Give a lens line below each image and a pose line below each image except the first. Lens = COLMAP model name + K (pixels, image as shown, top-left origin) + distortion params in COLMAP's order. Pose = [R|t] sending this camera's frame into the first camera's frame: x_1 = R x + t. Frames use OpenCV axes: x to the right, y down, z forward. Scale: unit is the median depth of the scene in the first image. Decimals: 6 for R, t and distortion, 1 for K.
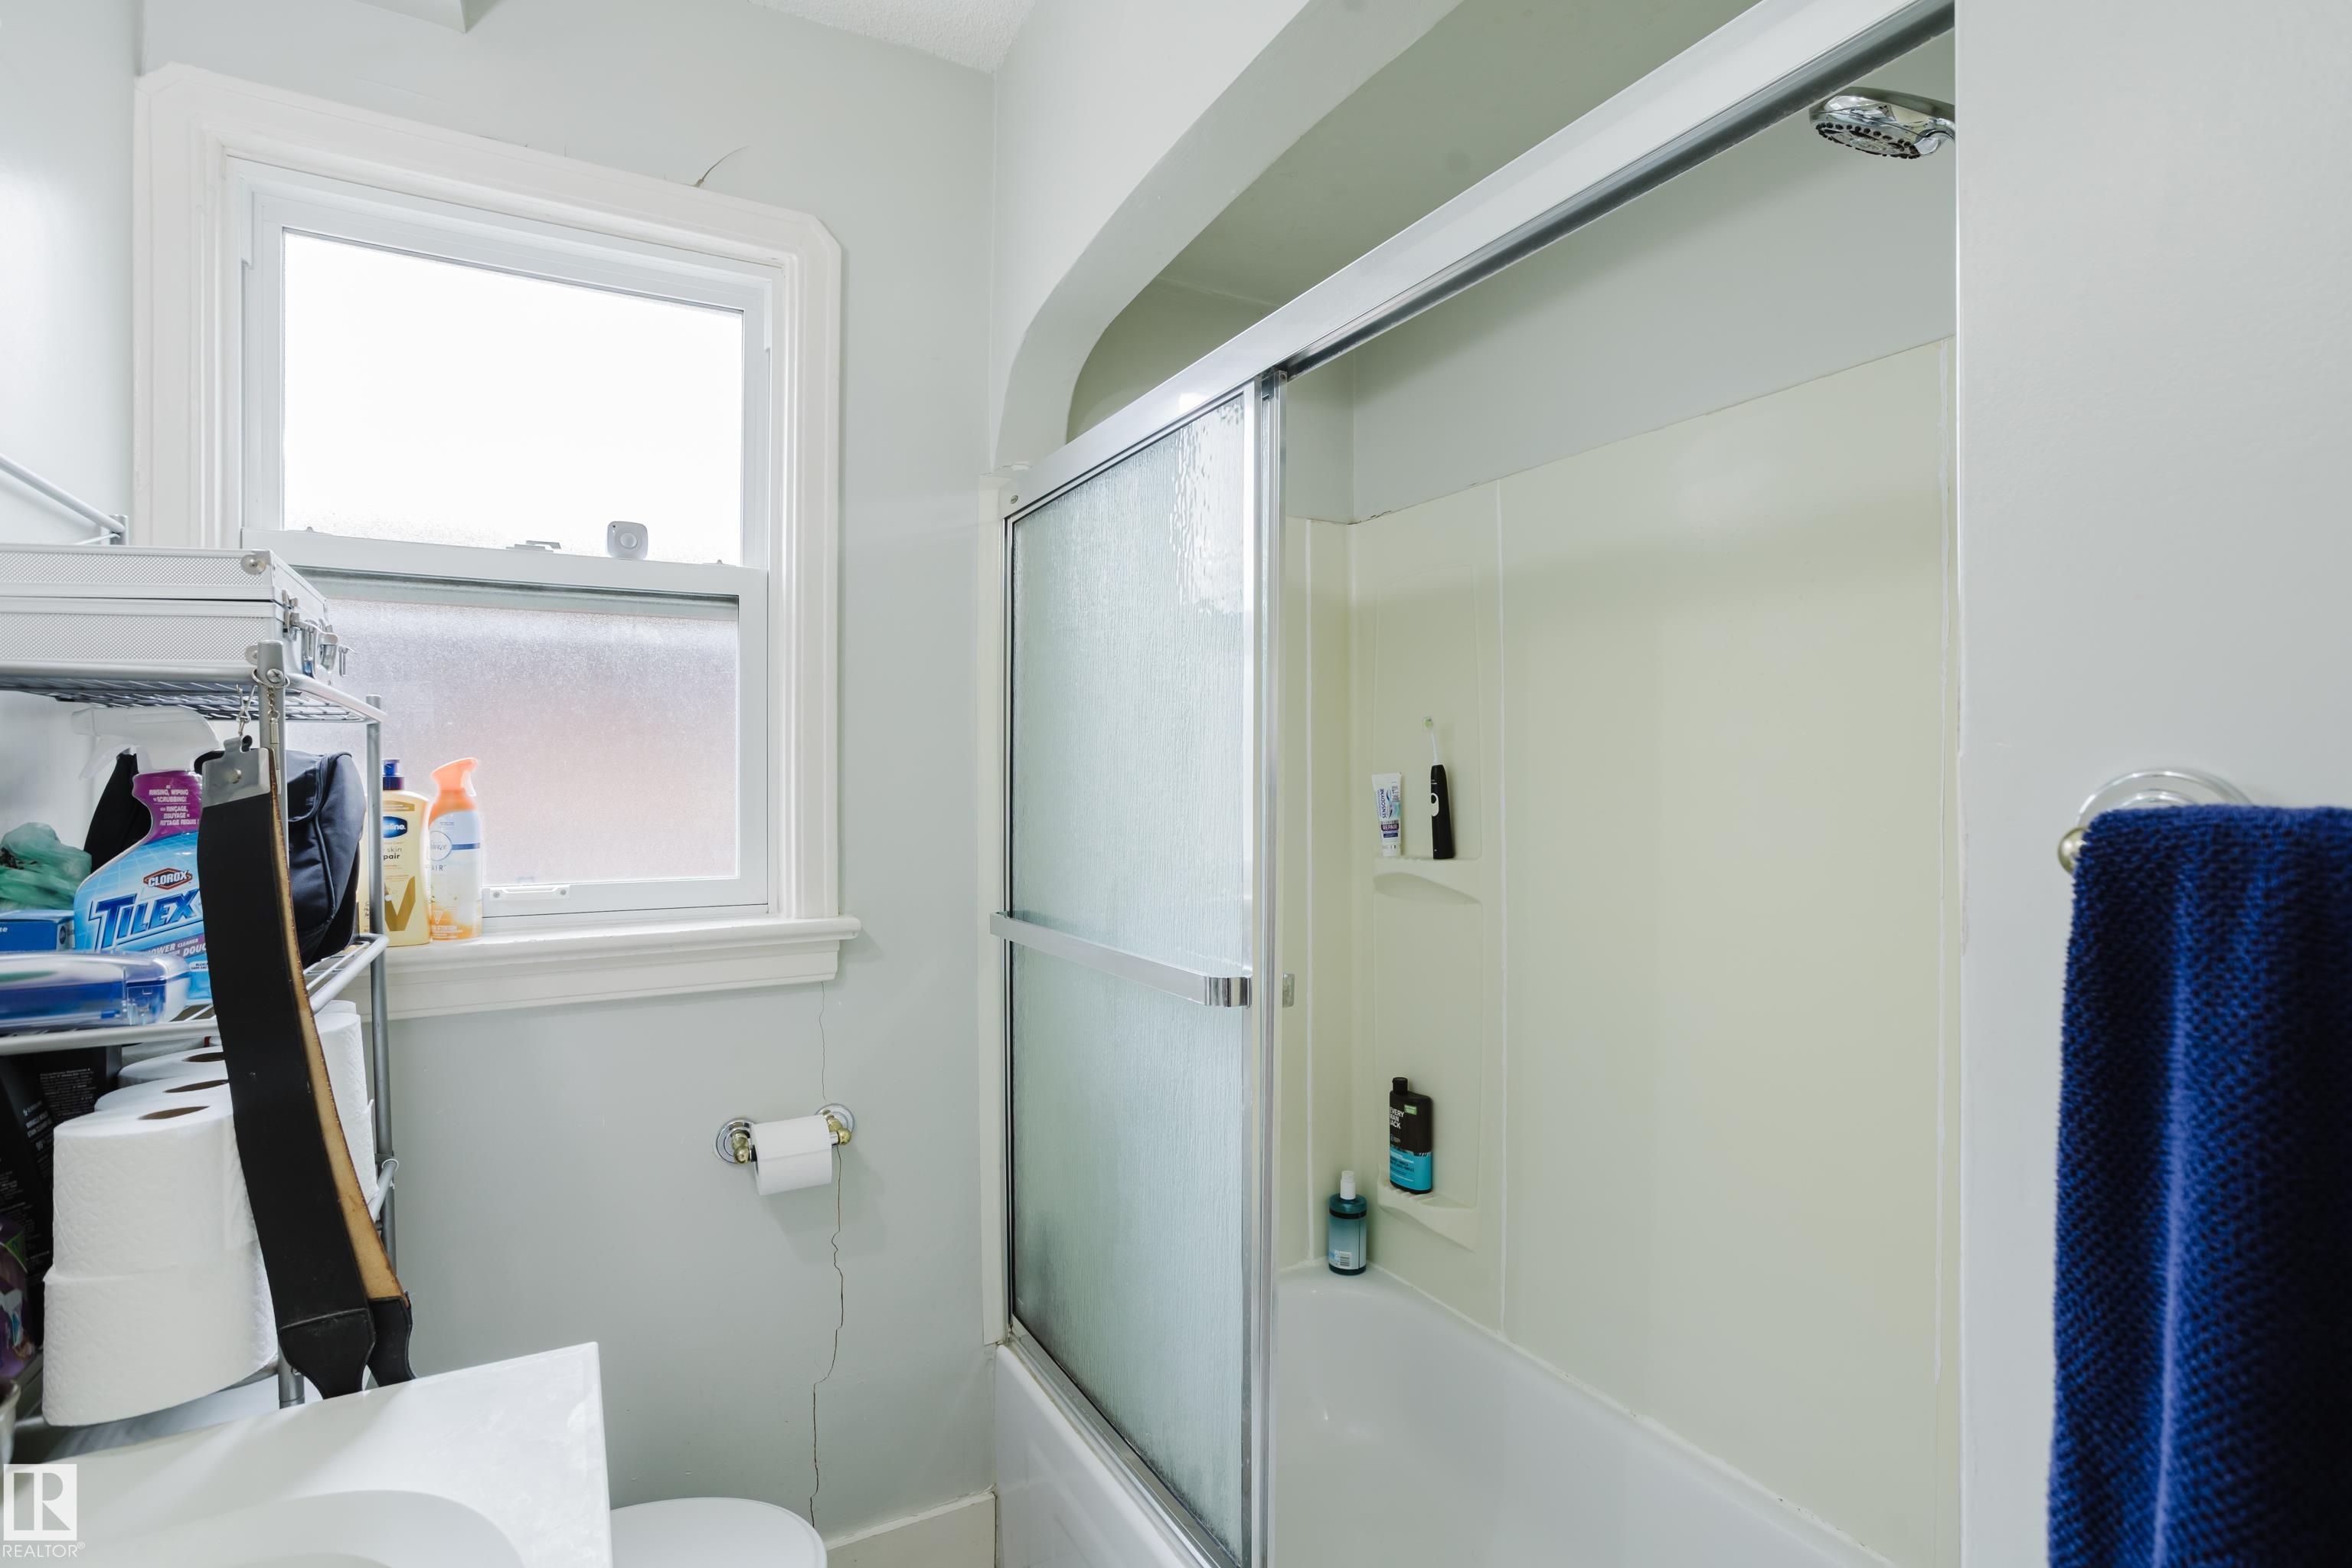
lens RADIAL K [[1140.0, 0, 1150.3], [0, 1140.0, 768.0], [0, 0, 1]] dist [-0.051710, 0.028817]
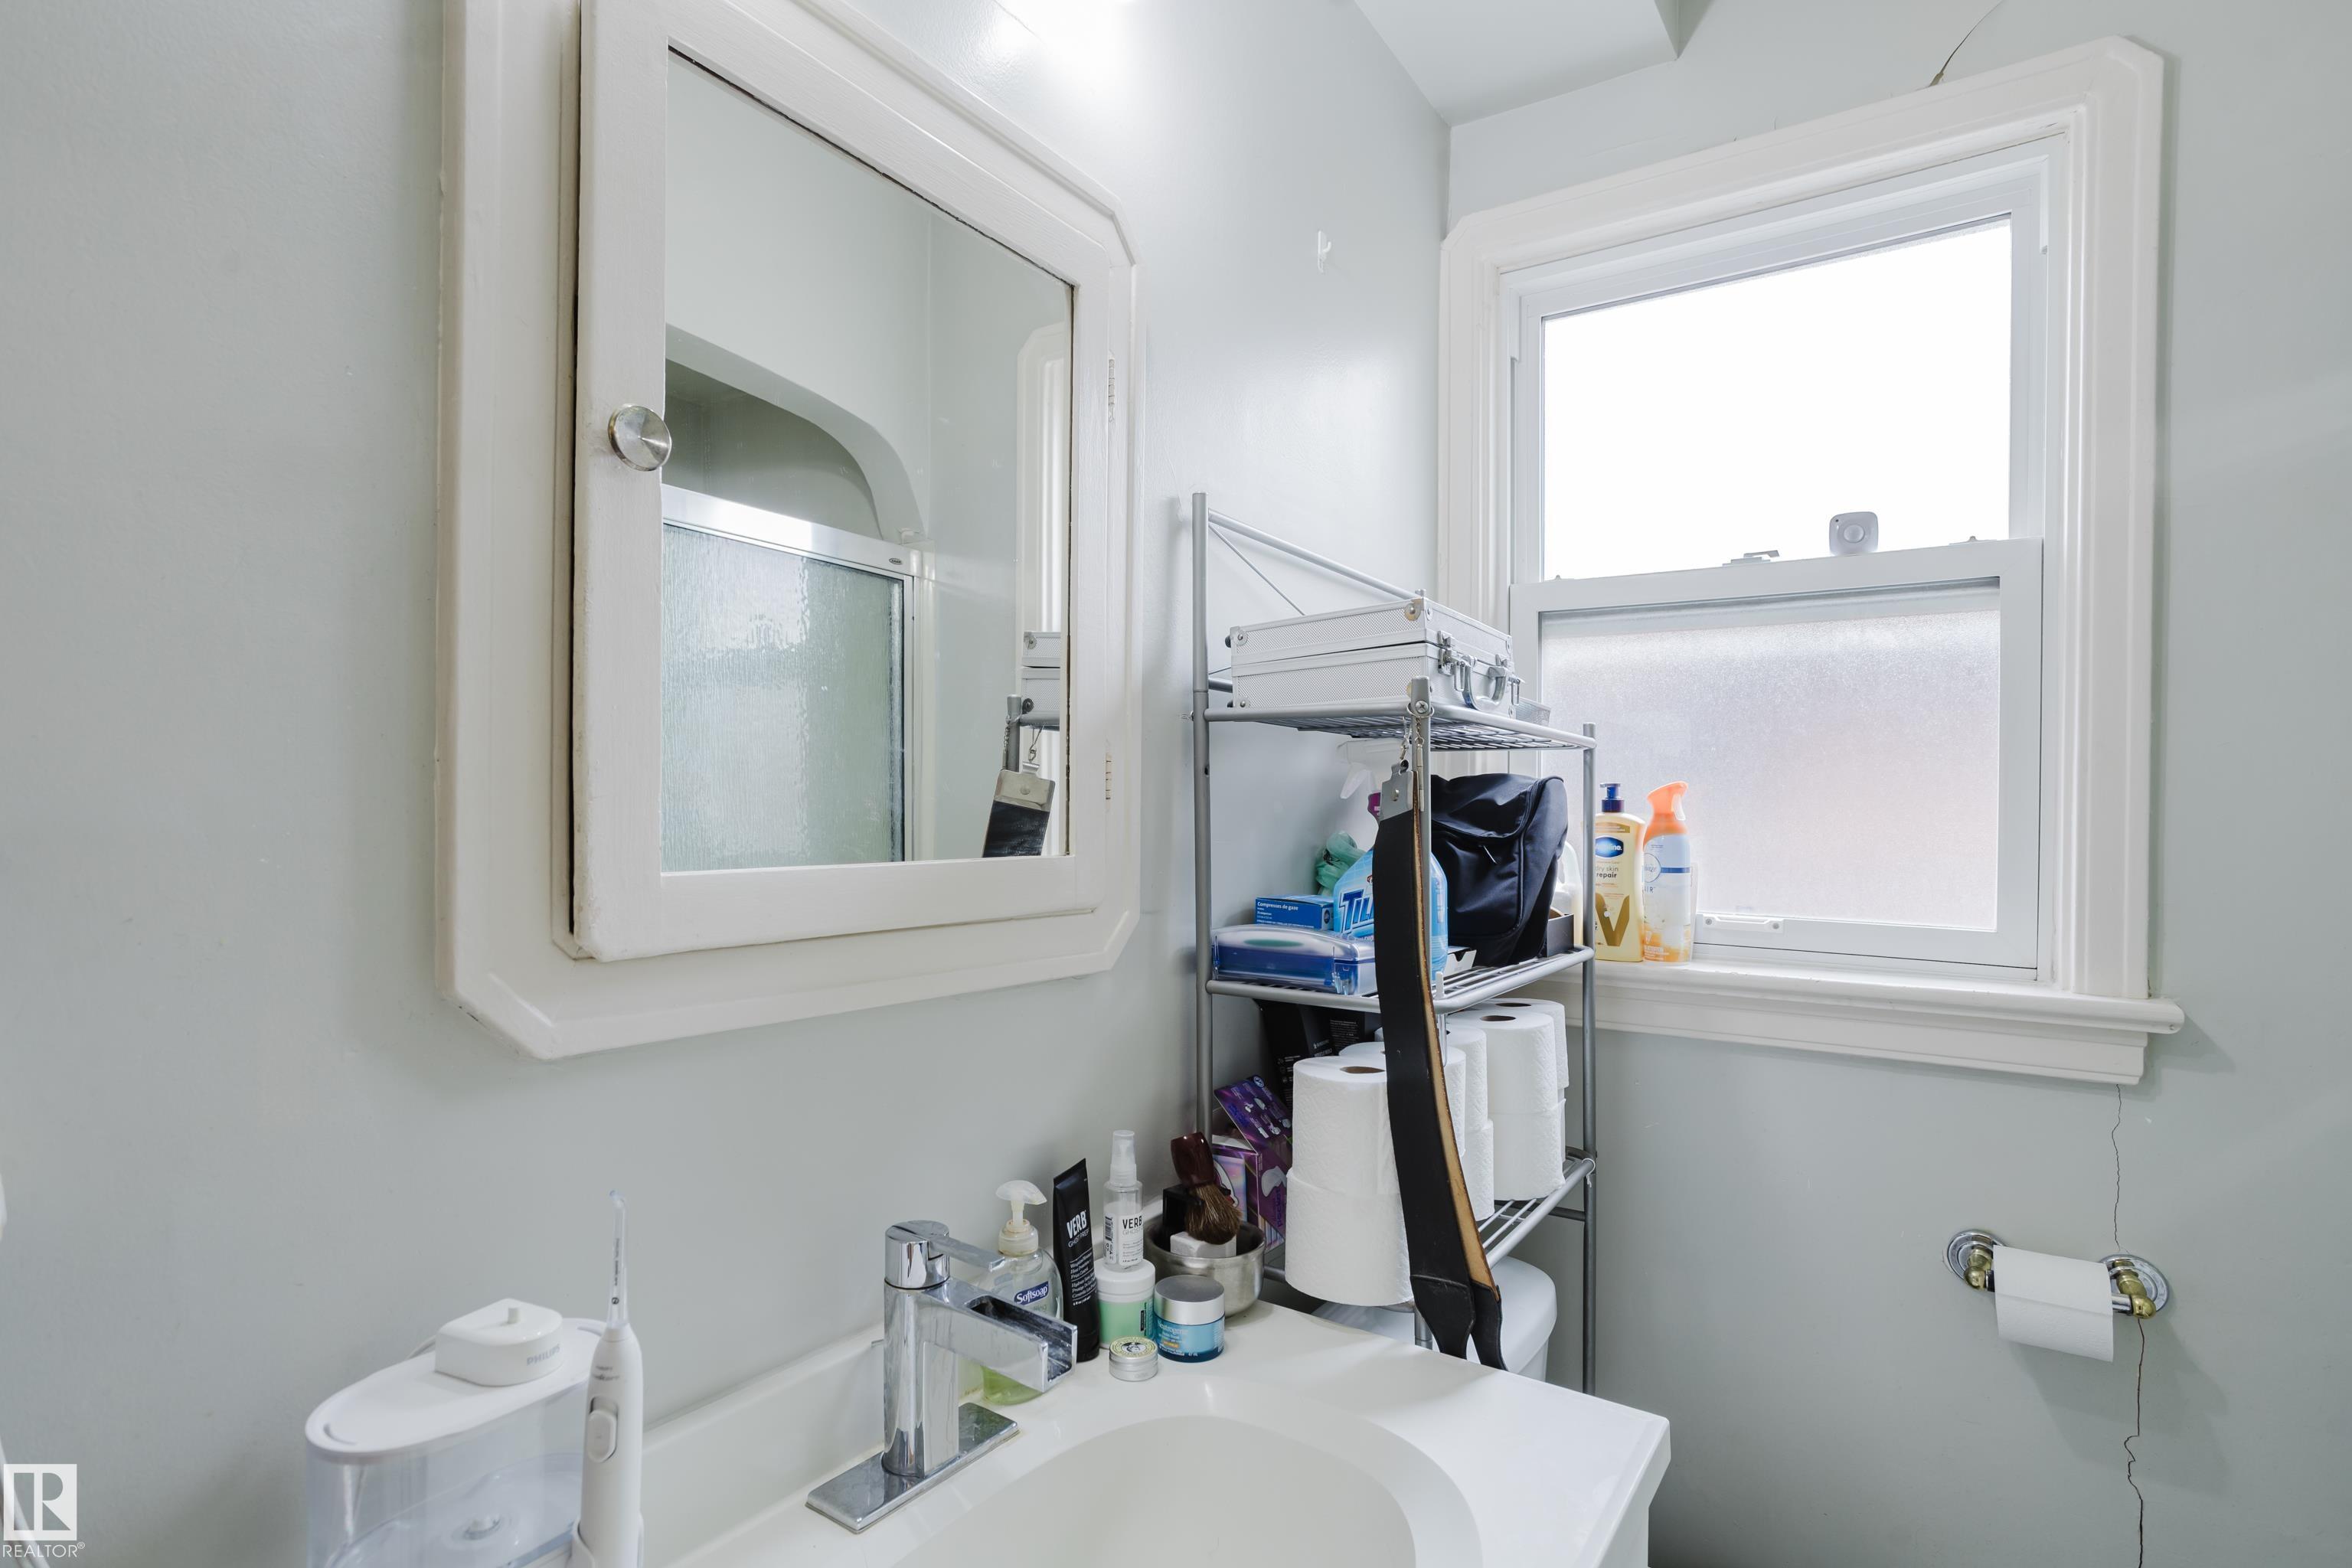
lens RADIAL K [[1140.0, 0, 1160.8], [0, 1140.0, 805.1], [0, 0, 1]] dist [-0.051710, 0.028817]
pose [[0.462905, 0.012680, -0.886317, 0.067363], [-0.006054, 0.999920, 0.011144, 0.003335], [0.886387, 0.000207, 0.462944, 0.123831]]
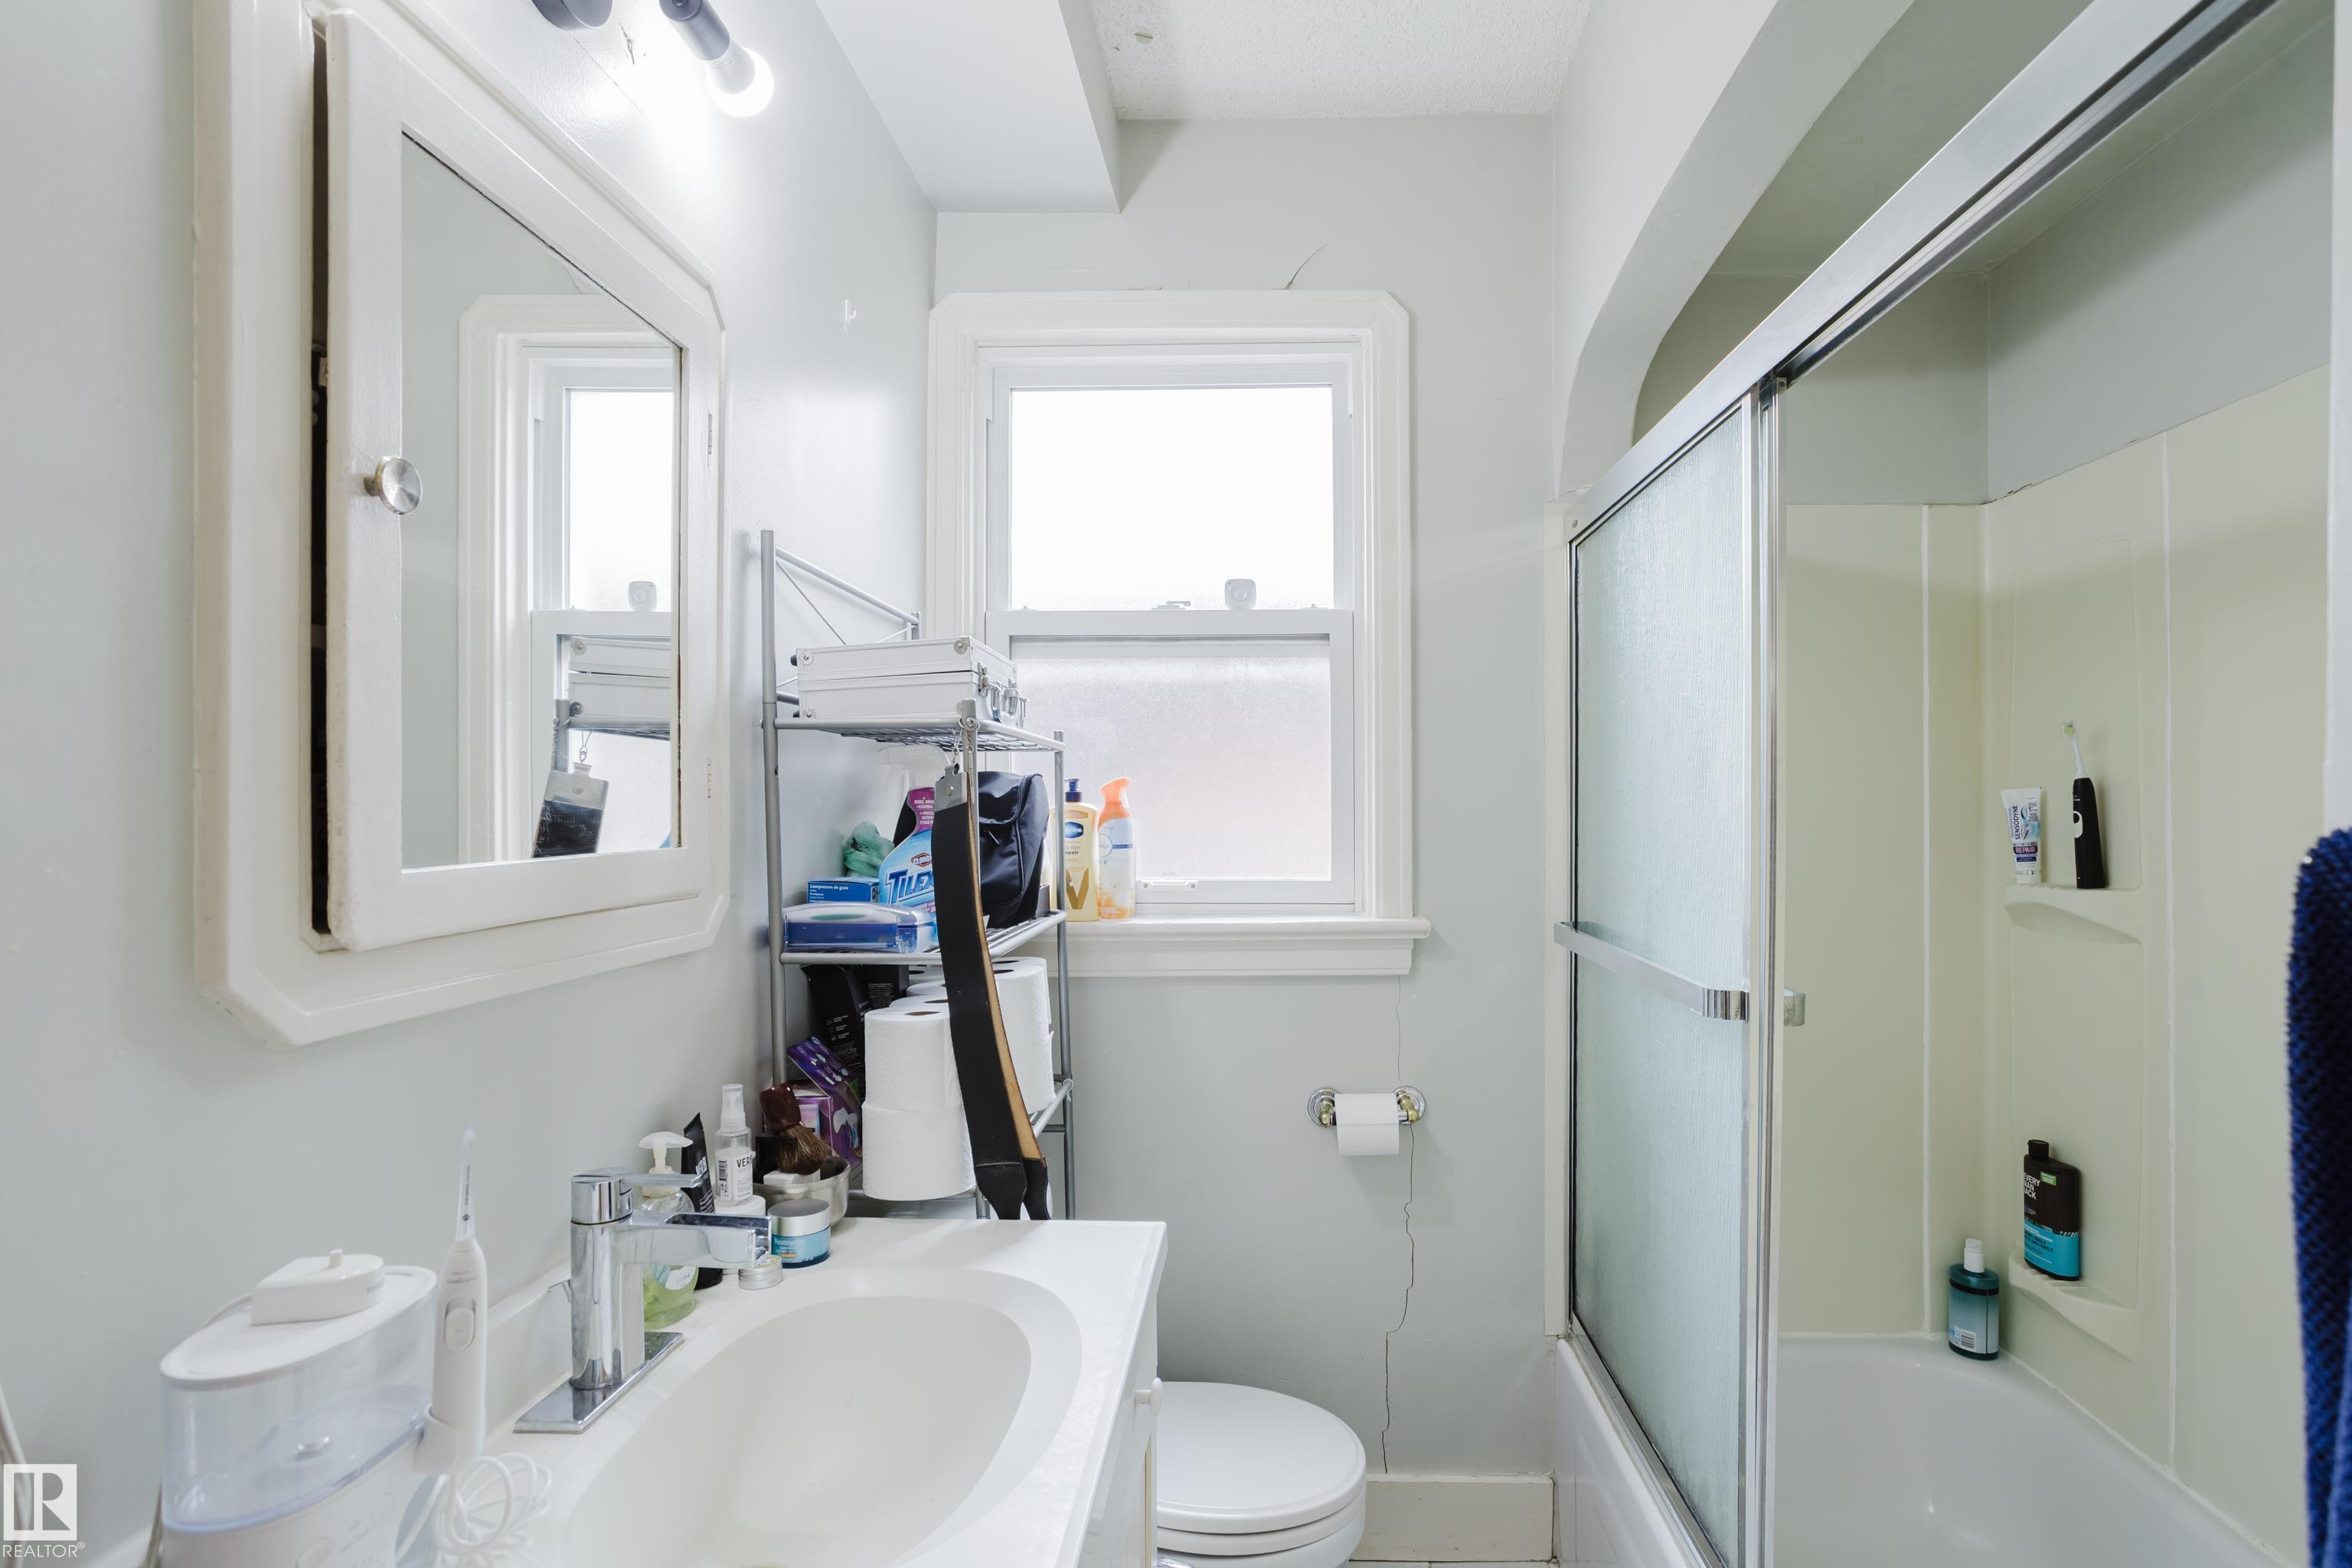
lens RADIAL K [[1140.0, 0, 1190.9], [0, 1140.0, 791.0], [0, 0, 1]] dist [-0.051710, 0.028817]
pose [[0.853727, -0.000375, -0.520720, 0.130236], [0.003629, 0.999980, 0.005229, 0.000325], [0.520708, -0.006354, 0.853711, -0.067679]]
